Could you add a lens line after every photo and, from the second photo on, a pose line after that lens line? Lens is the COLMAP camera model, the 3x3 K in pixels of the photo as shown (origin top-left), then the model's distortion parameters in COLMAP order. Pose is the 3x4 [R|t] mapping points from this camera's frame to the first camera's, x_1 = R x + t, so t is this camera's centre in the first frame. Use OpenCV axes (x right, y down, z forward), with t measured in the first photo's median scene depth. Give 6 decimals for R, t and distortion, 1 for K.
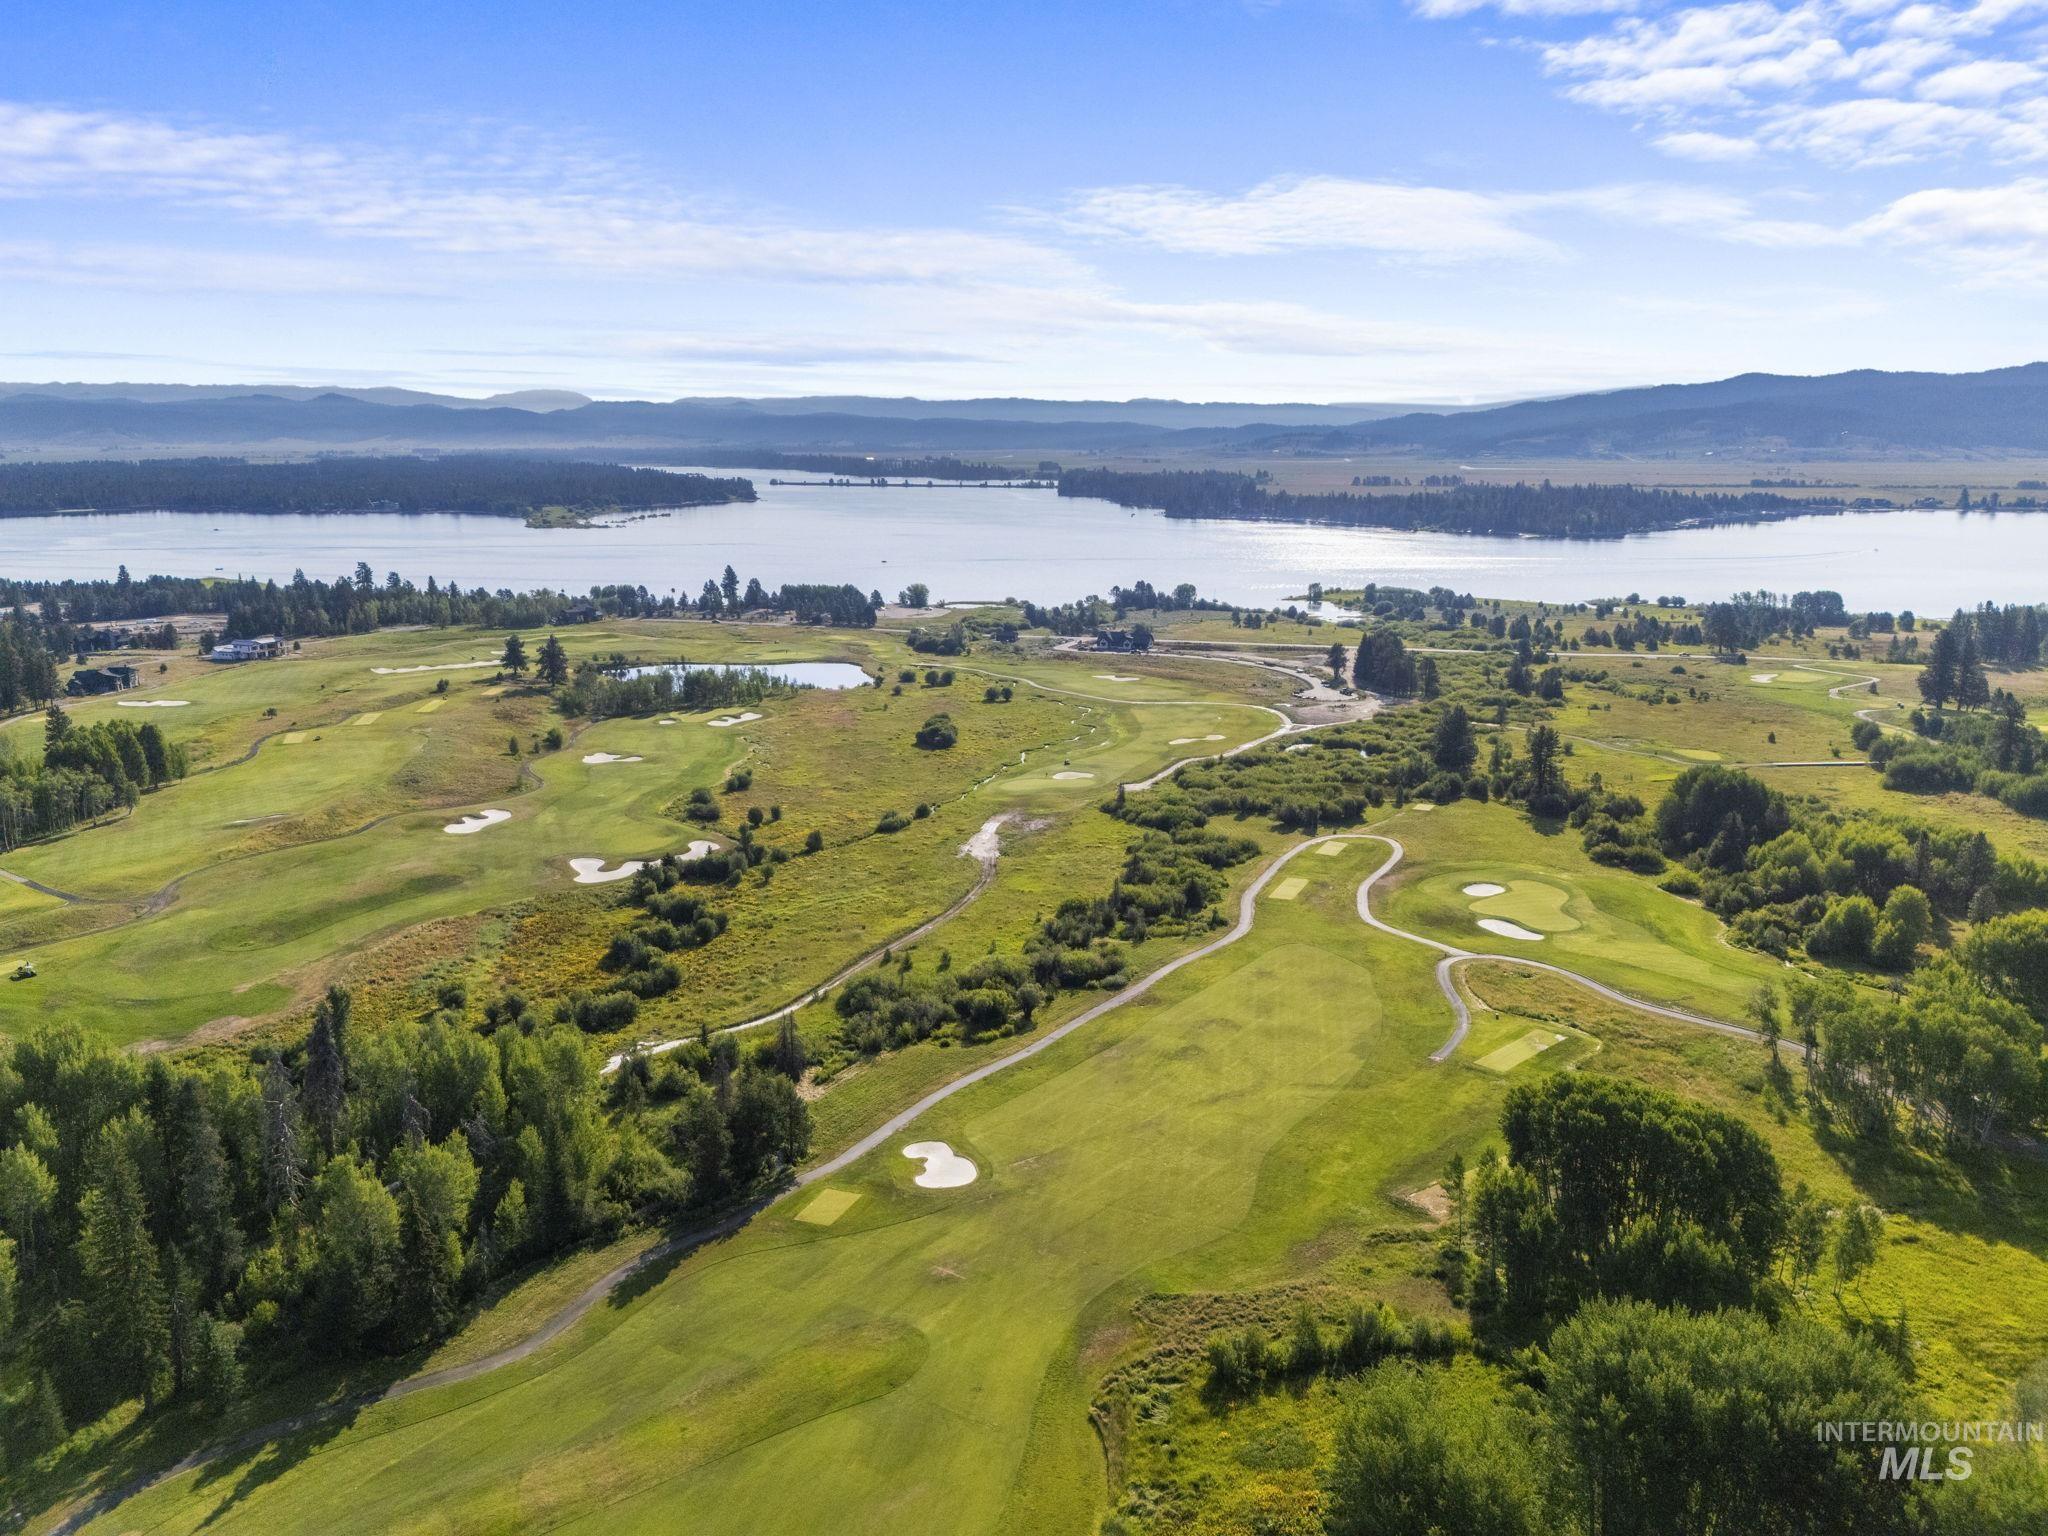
lens RADIAL K [[1488.1, 0, 1024.0], [0, 1488.1, 768.0], [0, 0, 1]] dist [0.110532, -0.131991]
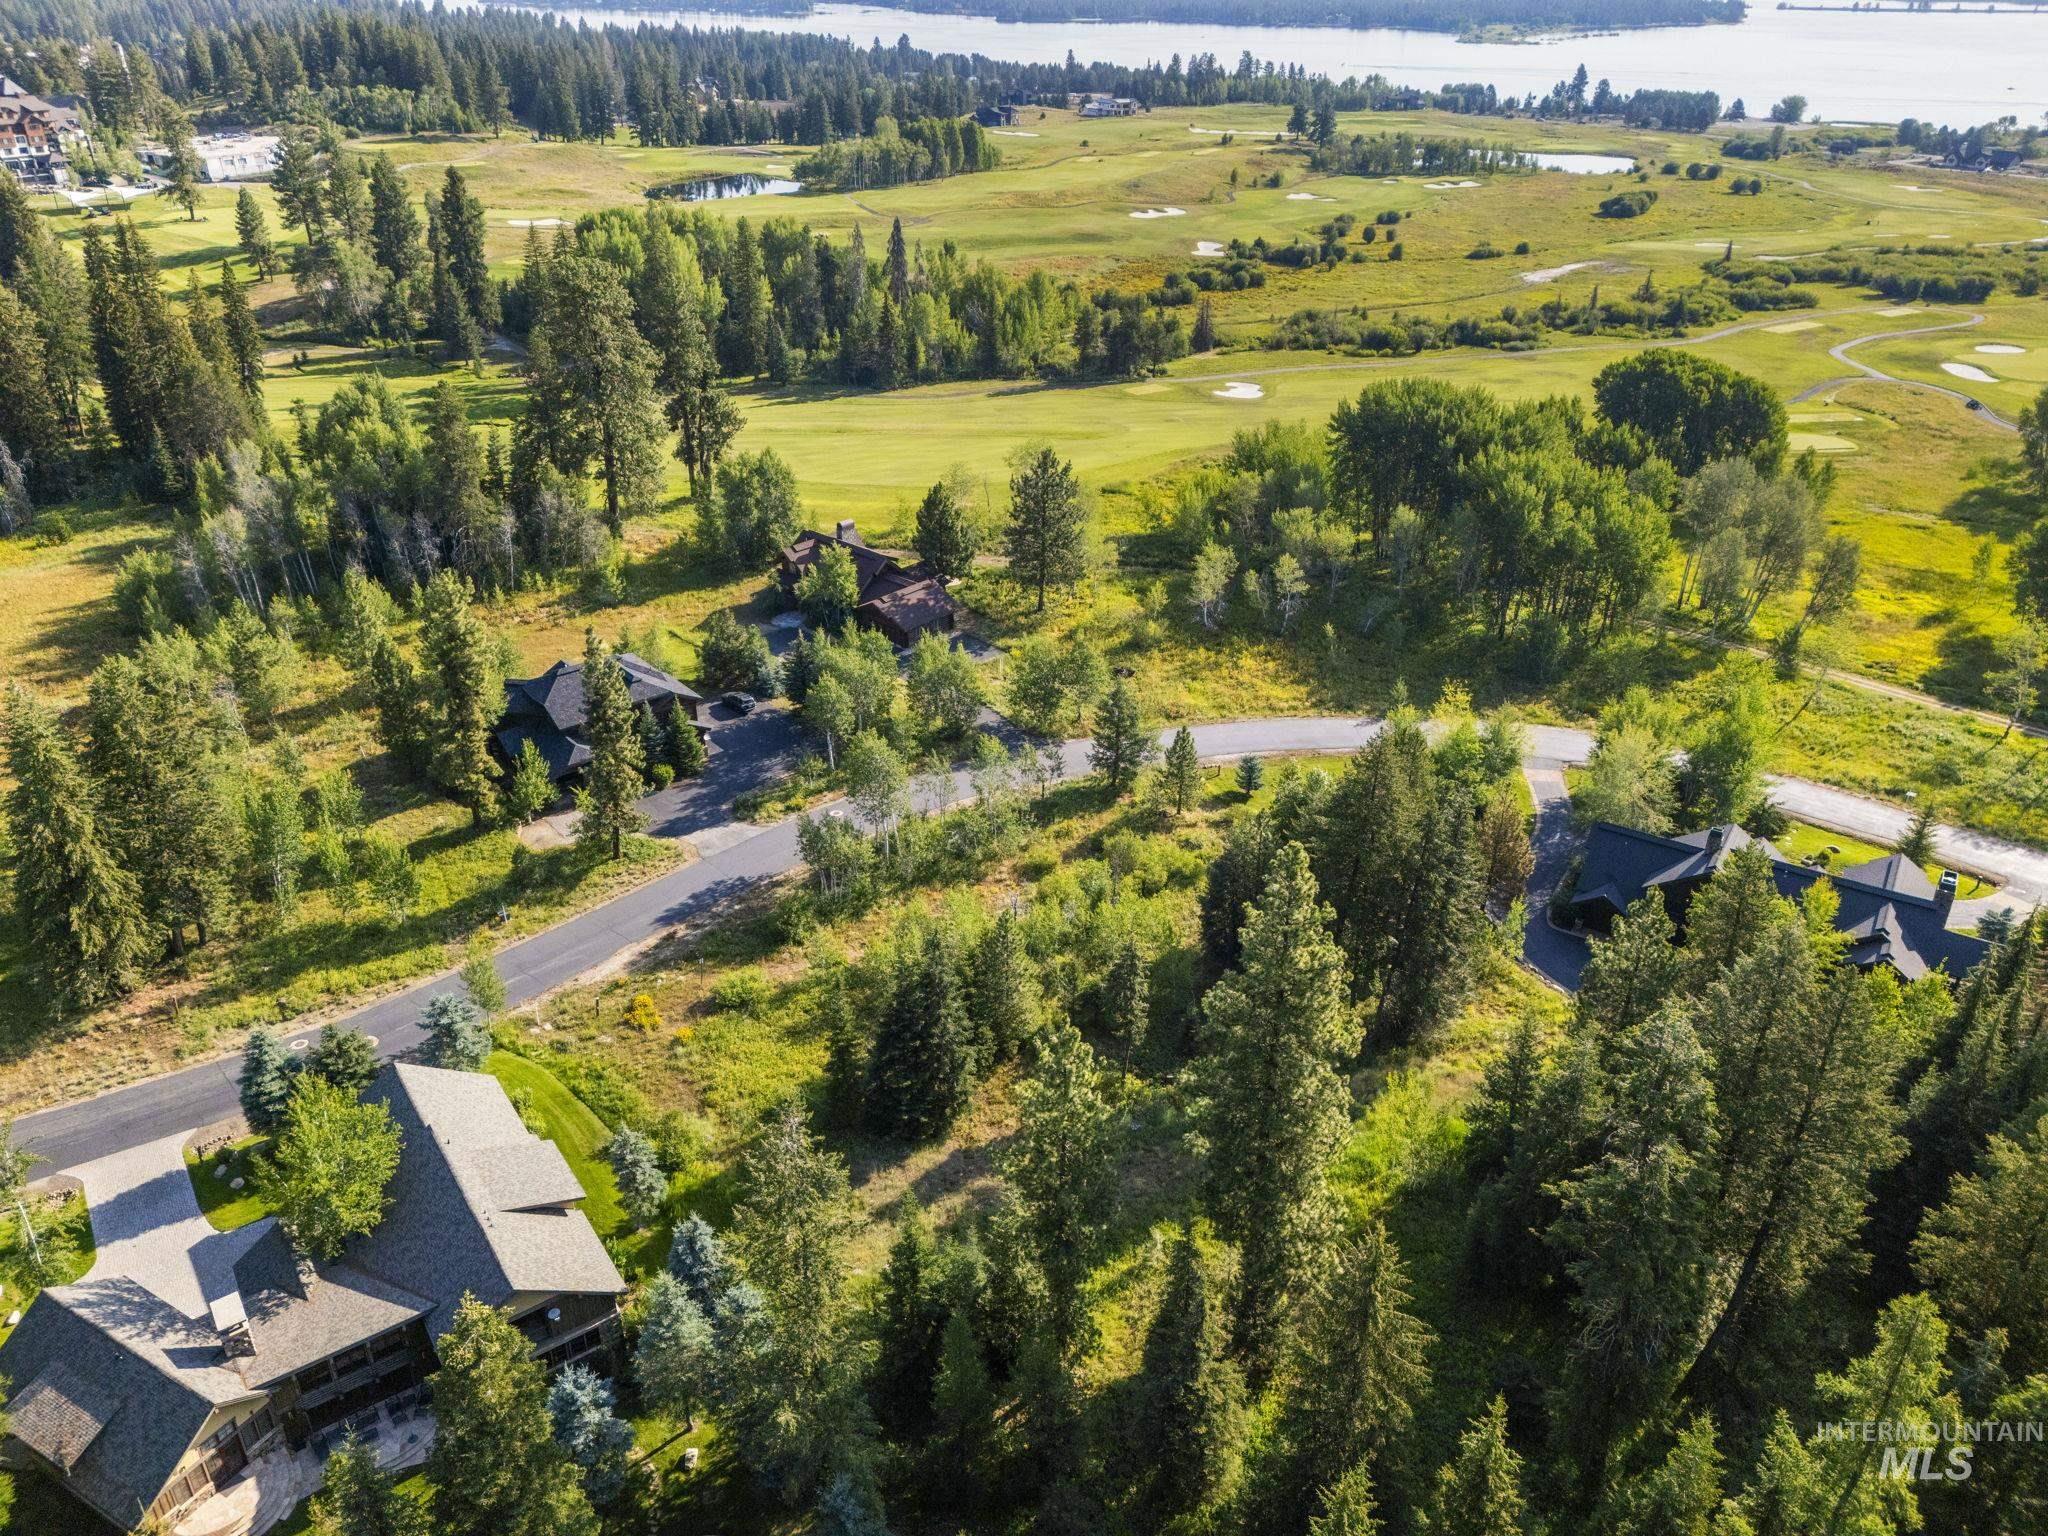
lens RADIAL K [[1504.4, 0, 1024.0], [0, 1504.4, 768.0], [0, 0, 1]] dist [0.037921, -0.014653]
pose [[0.819051, 0.277628, -0.502074, 0.166044], [-0.133971, 0.943477, 0.303156, 0.056583], [0.557860, -0.181036, 0.809949, -0.089316]]
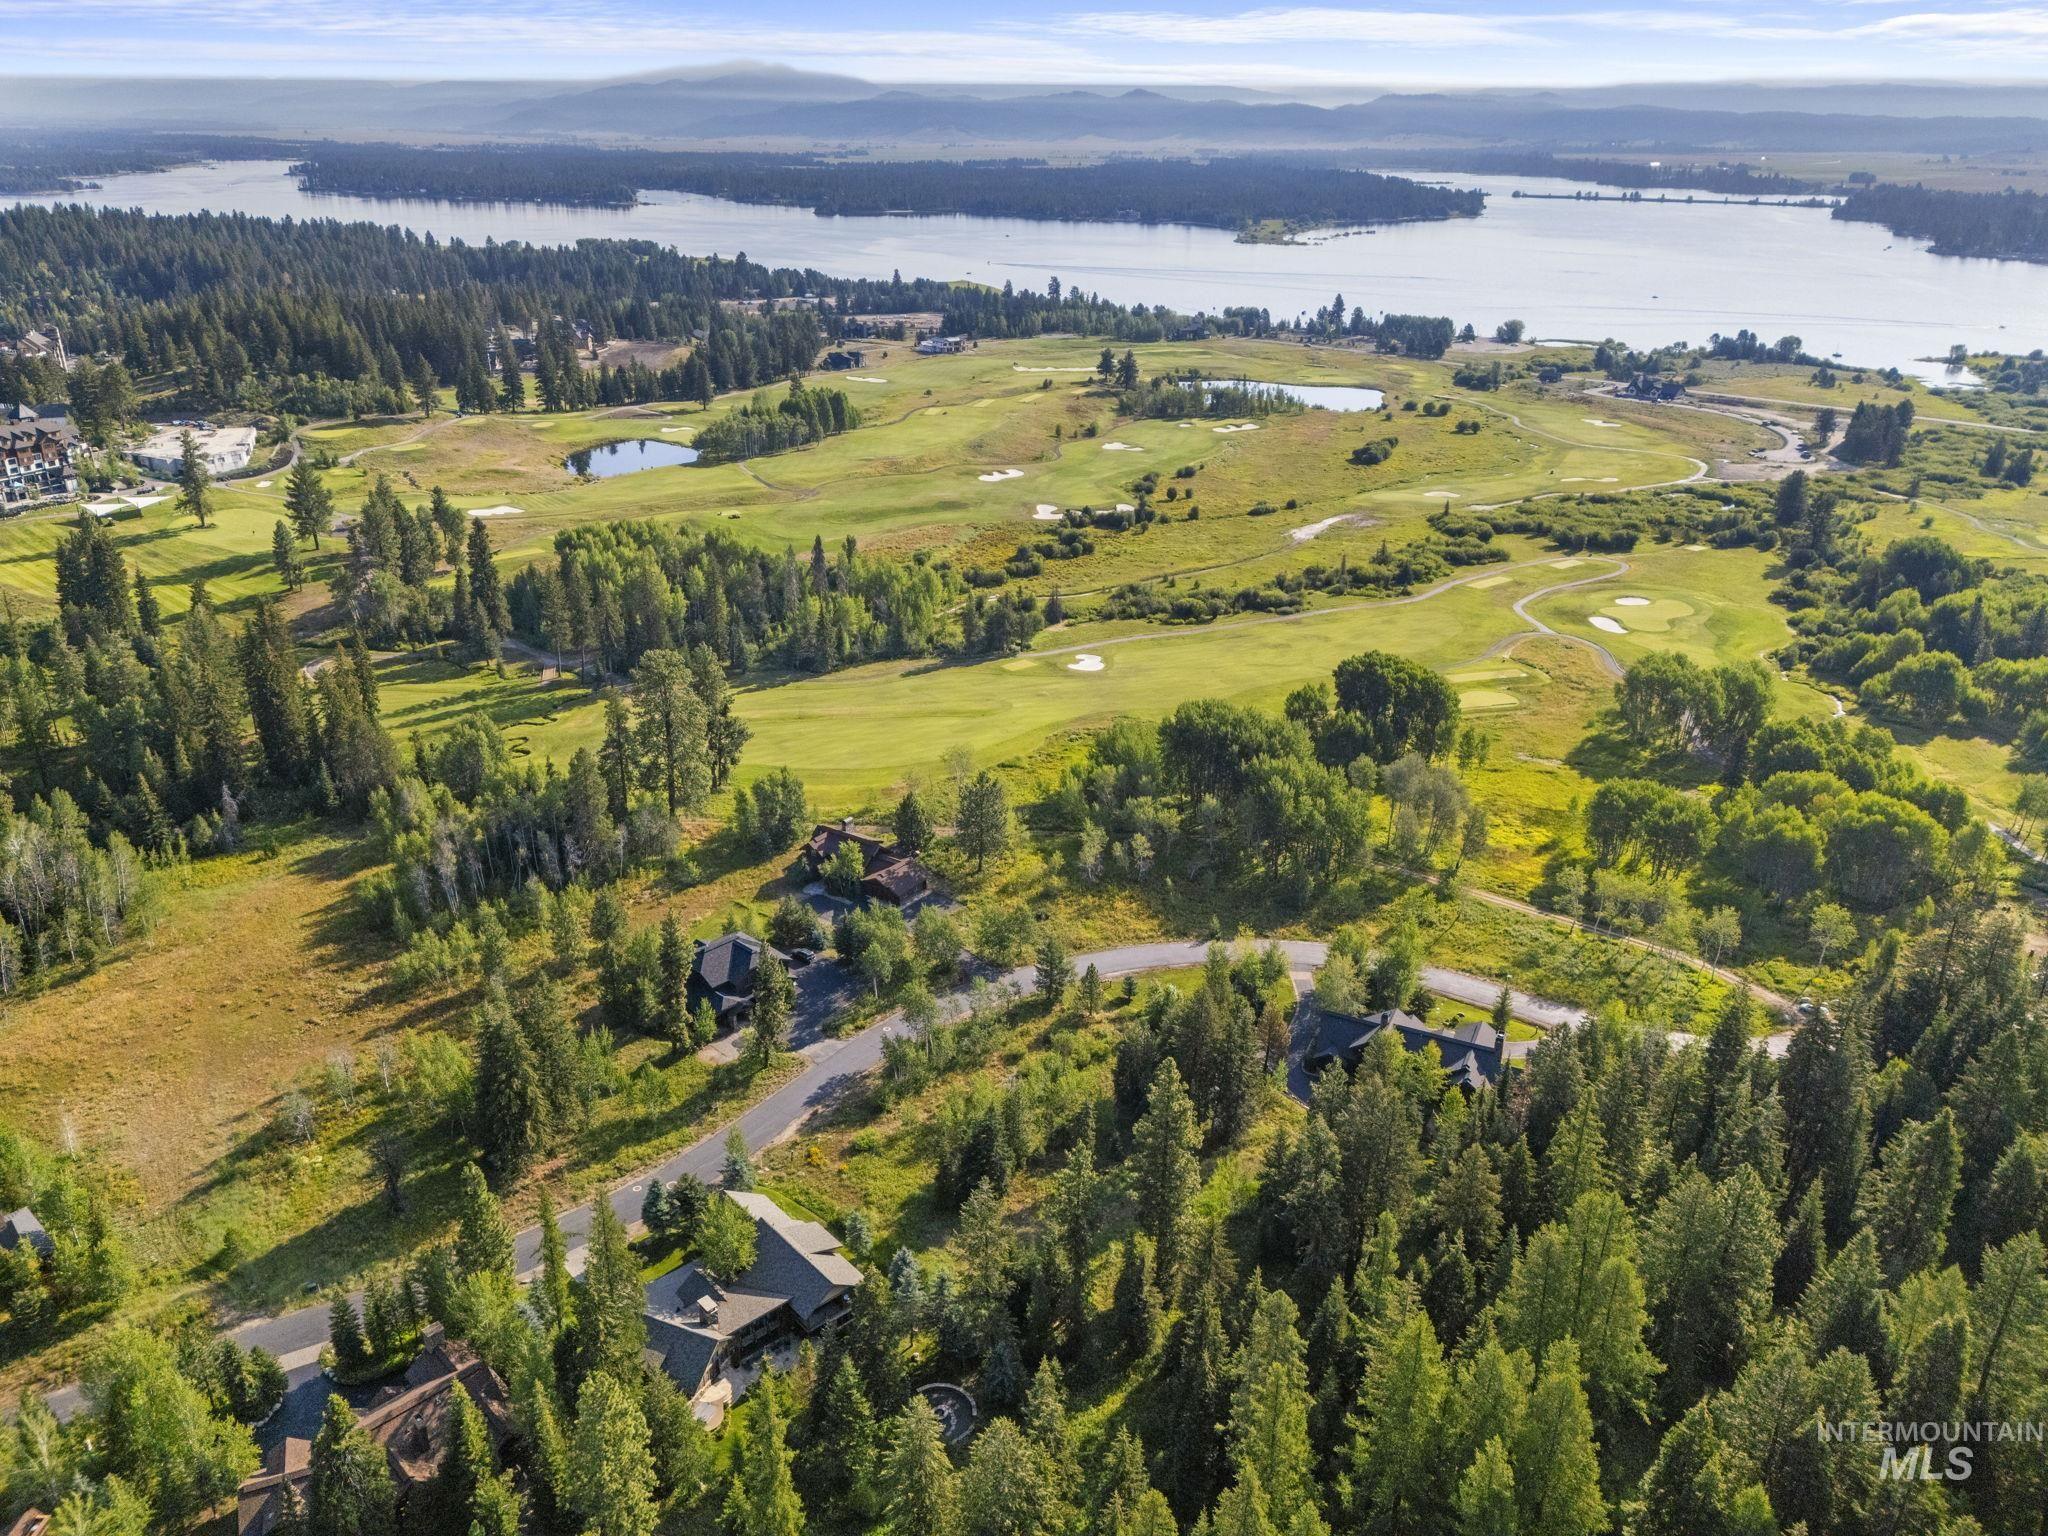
lens RADIAL K [[1488.1, 0, 1024.0], [0, 1488.1, 768.0], [0, 0, 1]] dist [0.110532, -0.131991]
pose [[0.881837, 0.194297, -0.429665, 0.200336], [-0.113552, 0.971851, 0.206425, 0.004666], [0.457678, -0.133244, 0.879077, -0.198454]]
